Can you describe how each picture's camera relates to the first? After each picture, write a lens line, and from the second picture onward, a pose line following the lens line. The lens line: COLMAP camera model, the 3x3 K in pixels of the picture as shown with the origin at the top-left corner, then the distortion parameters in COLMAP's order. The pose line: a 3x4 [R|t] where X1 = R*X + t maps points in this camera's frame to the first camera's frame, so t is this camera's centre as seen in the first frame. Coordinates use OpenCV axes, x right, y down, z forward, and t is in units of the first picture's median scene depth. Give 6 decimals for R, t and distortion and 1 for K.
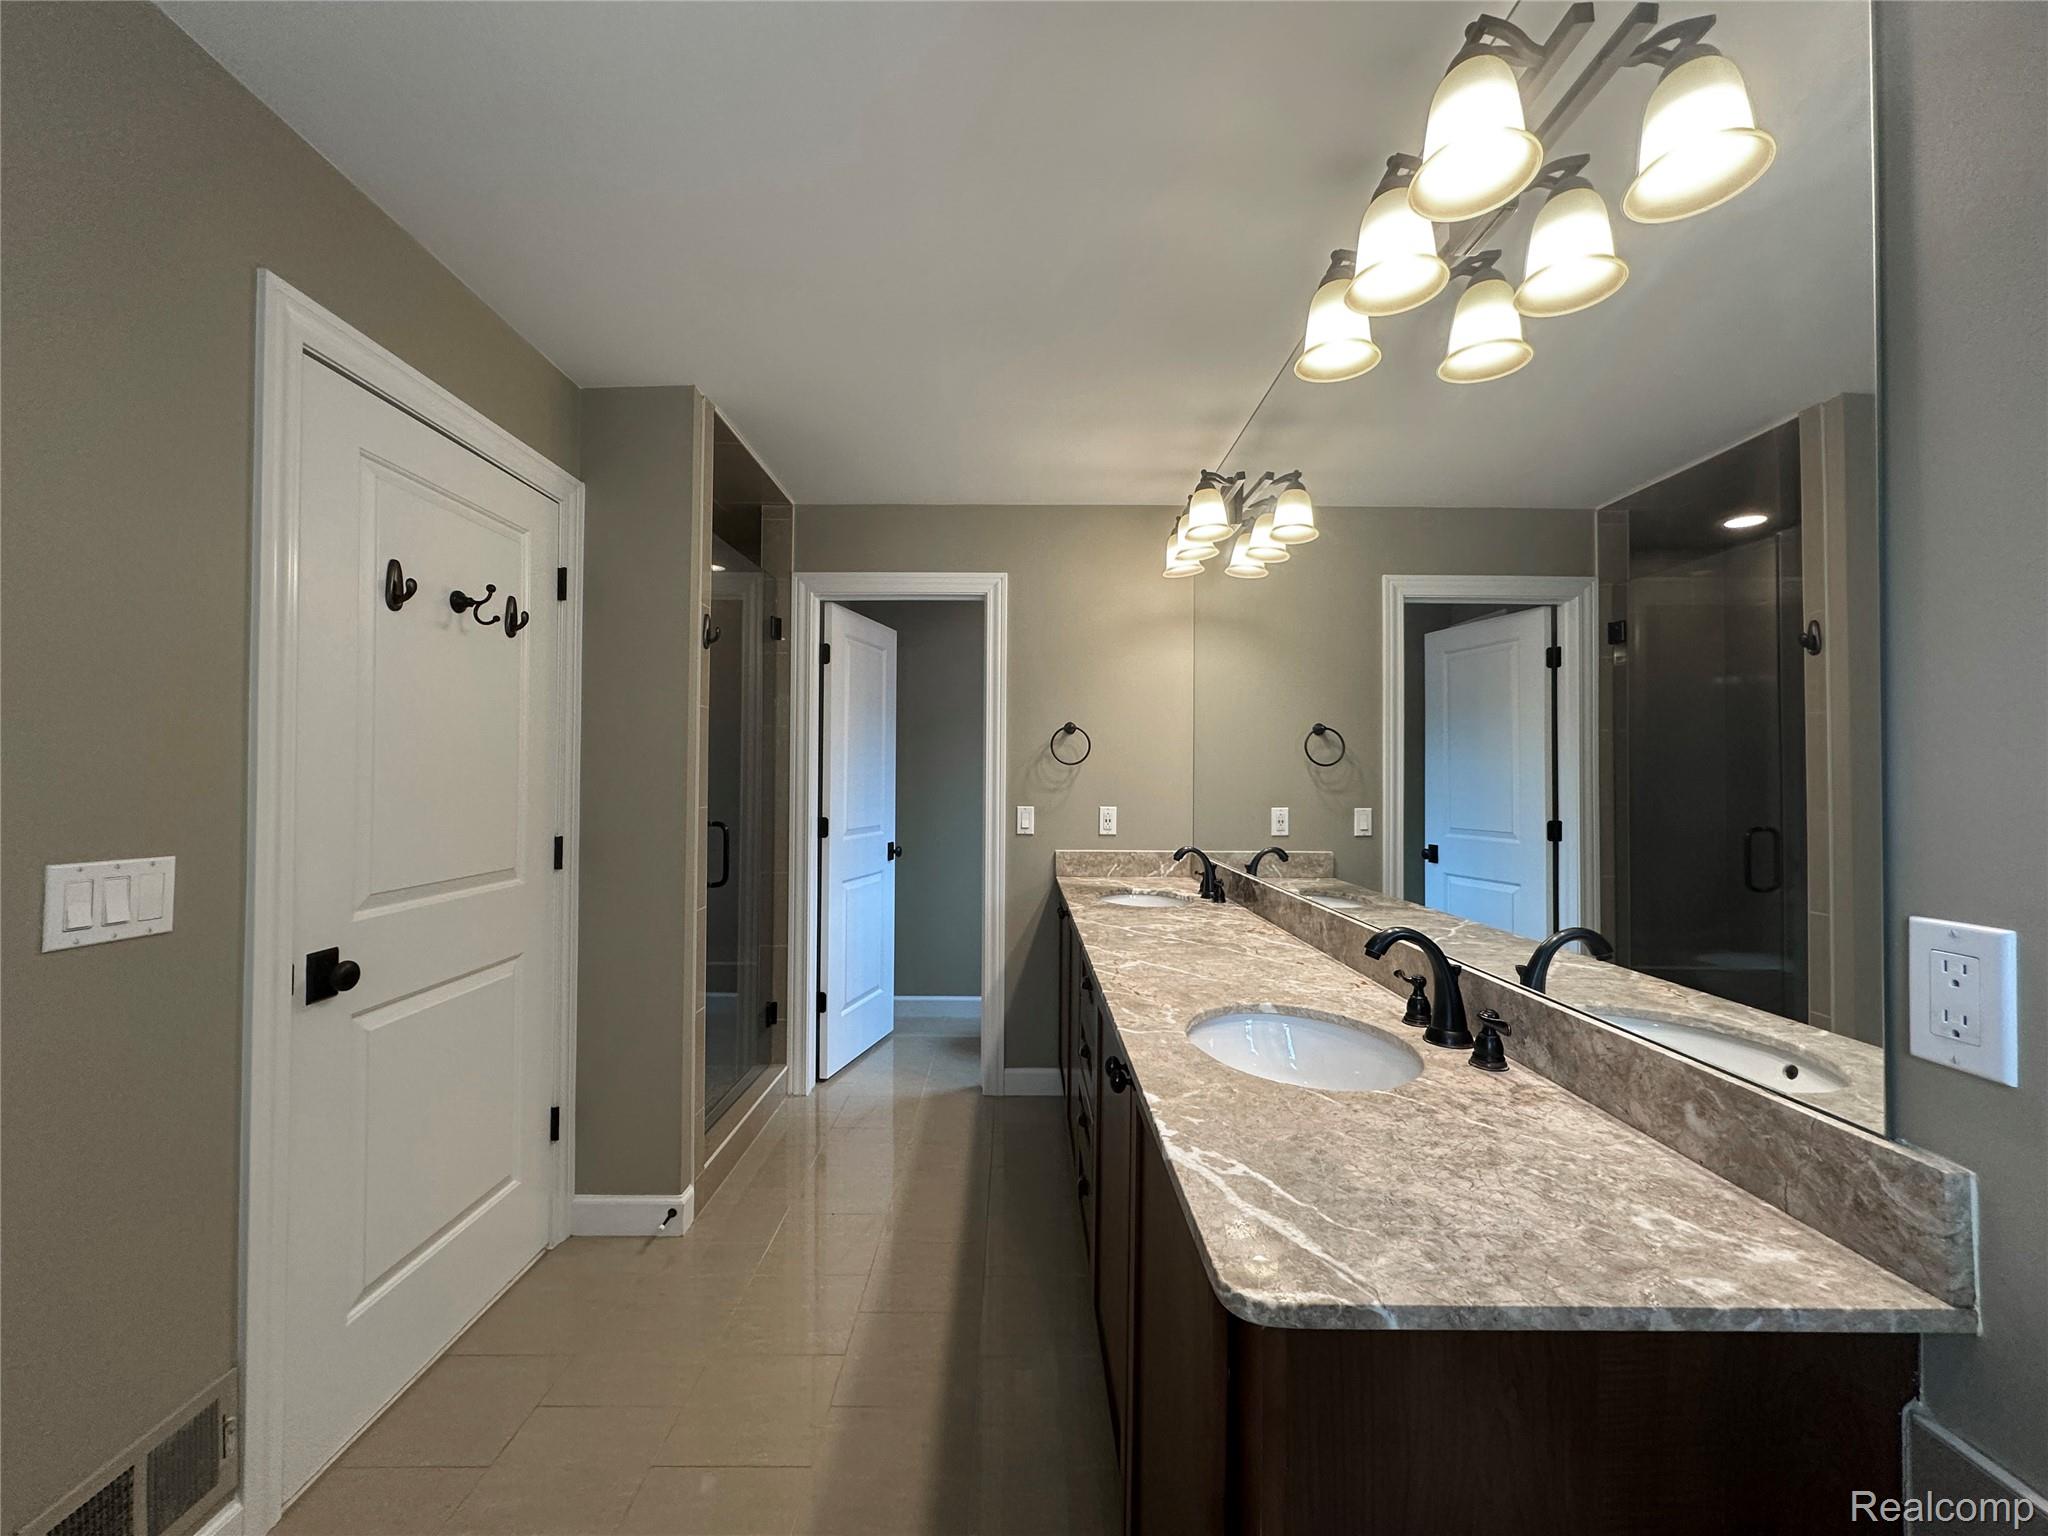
lens RADIAL K [[820.1, 0, 1022.4], [0, 820.1, 766.6], [0, 0, 1]] dist [-0.001526, 0.000442]
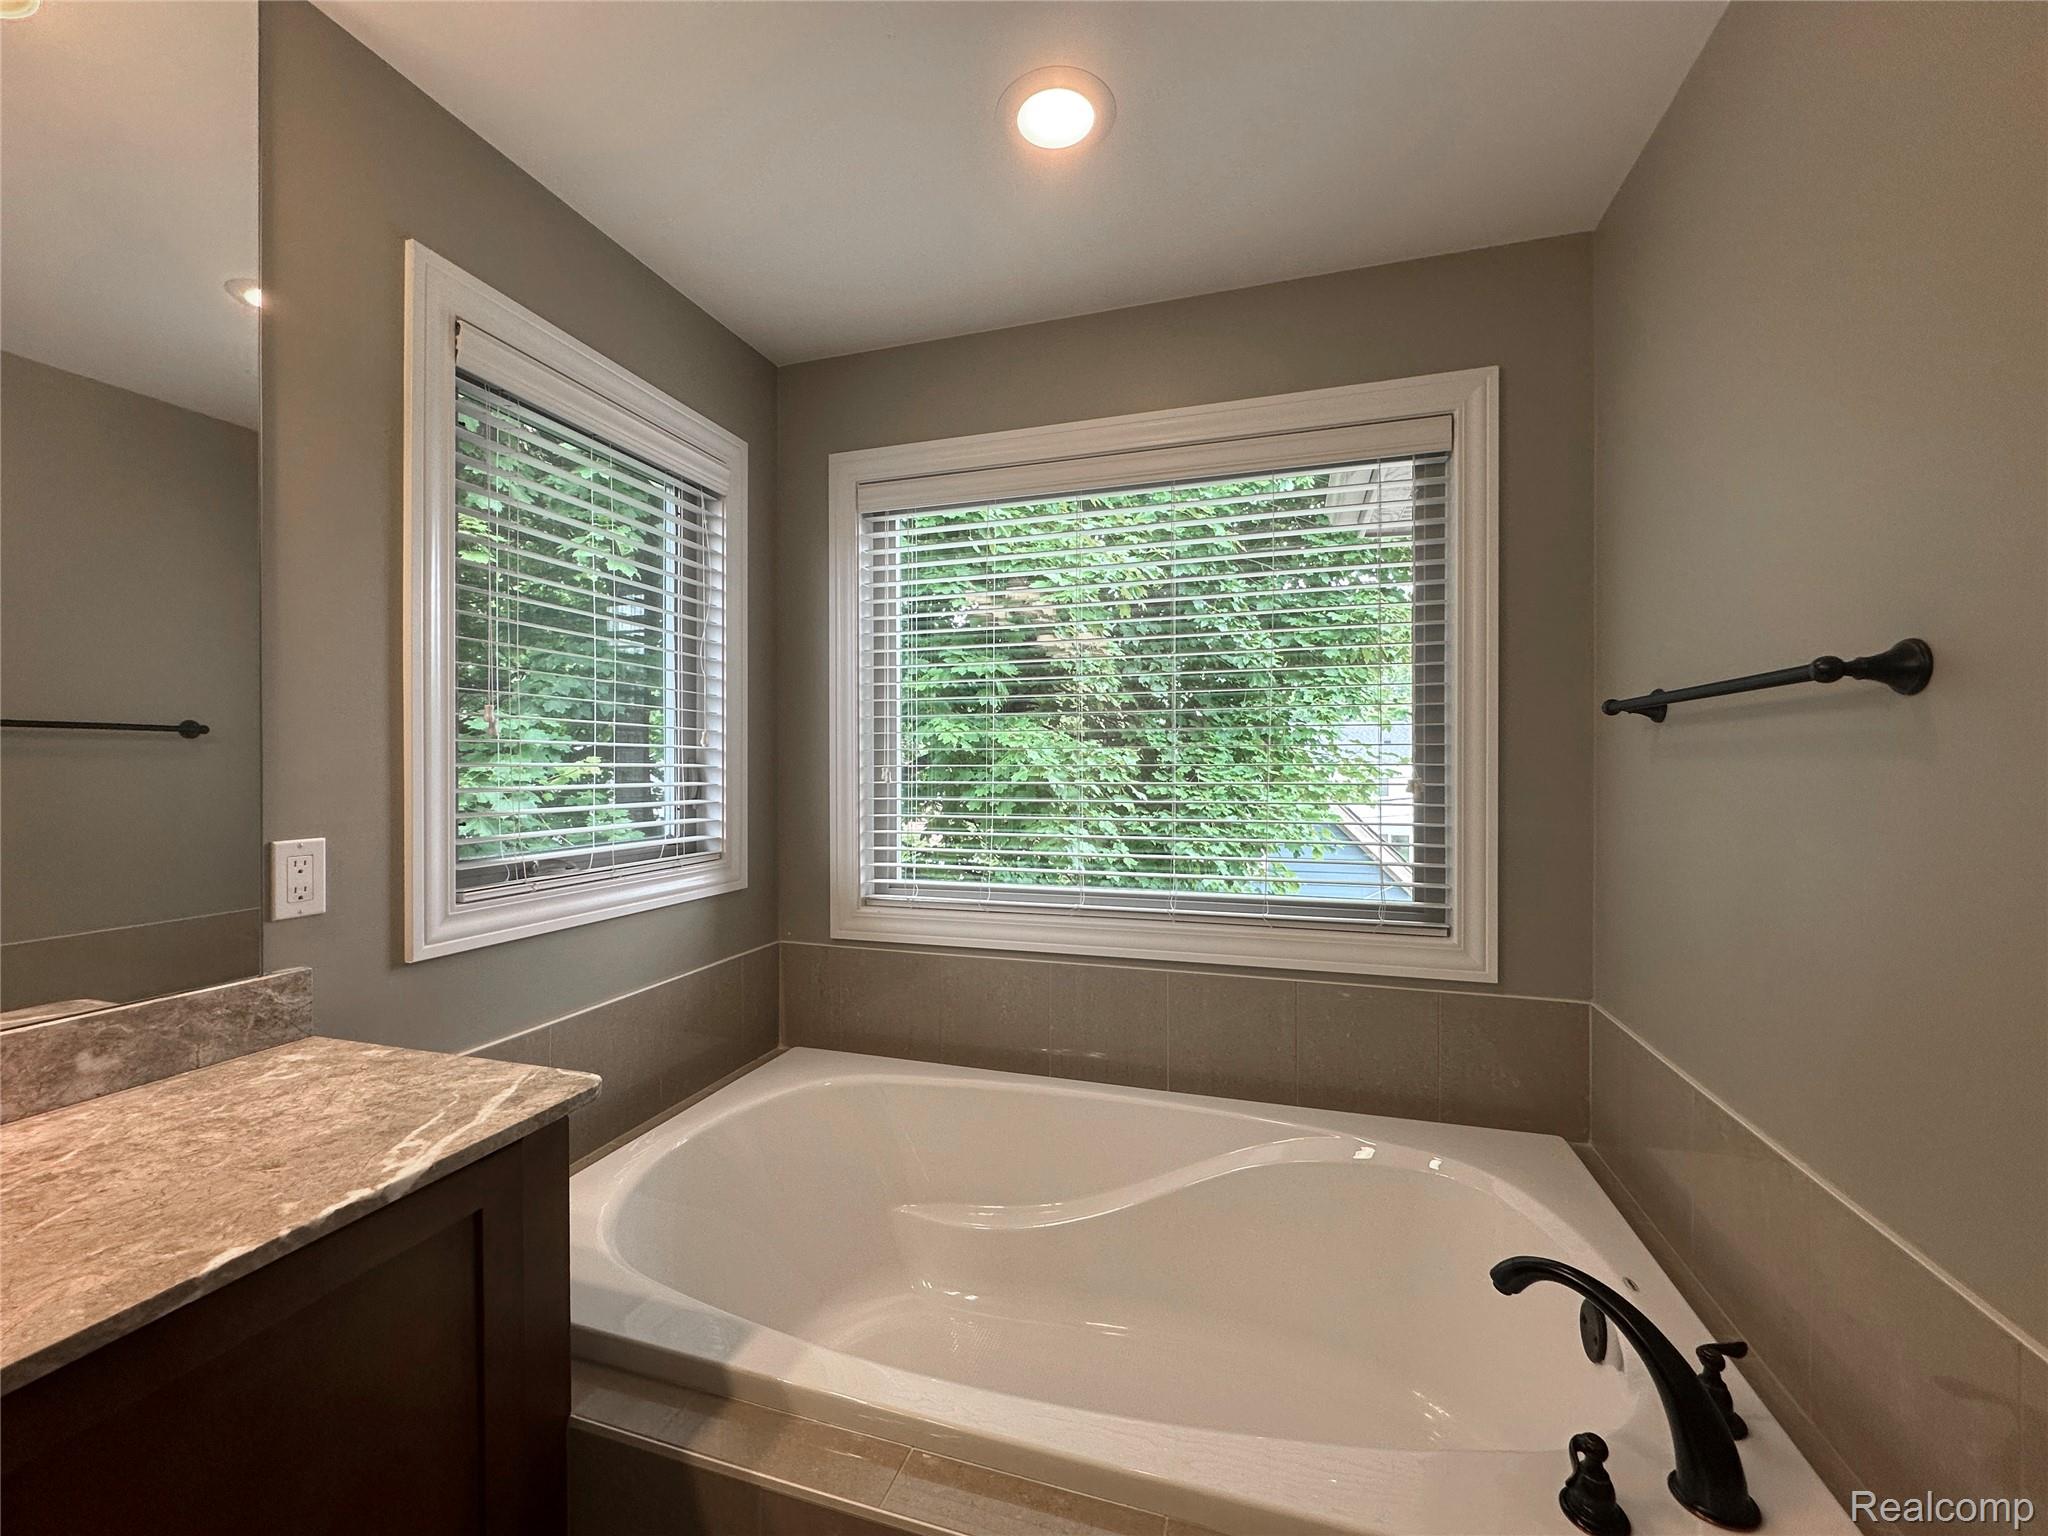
lens RADIAL K [[820.1, 0, 1022.4], [0, 820.1, 766.6], [0, 0, 1]] dist [-0.001526, 0.000442]
pose [[-0.952634, -0.008334, 0.304004, -0.836218], [-0.010856, 0.999919, -0.006608, 0.012320], [-0.303924, -0.009595, -0.952648, 1.863424]]
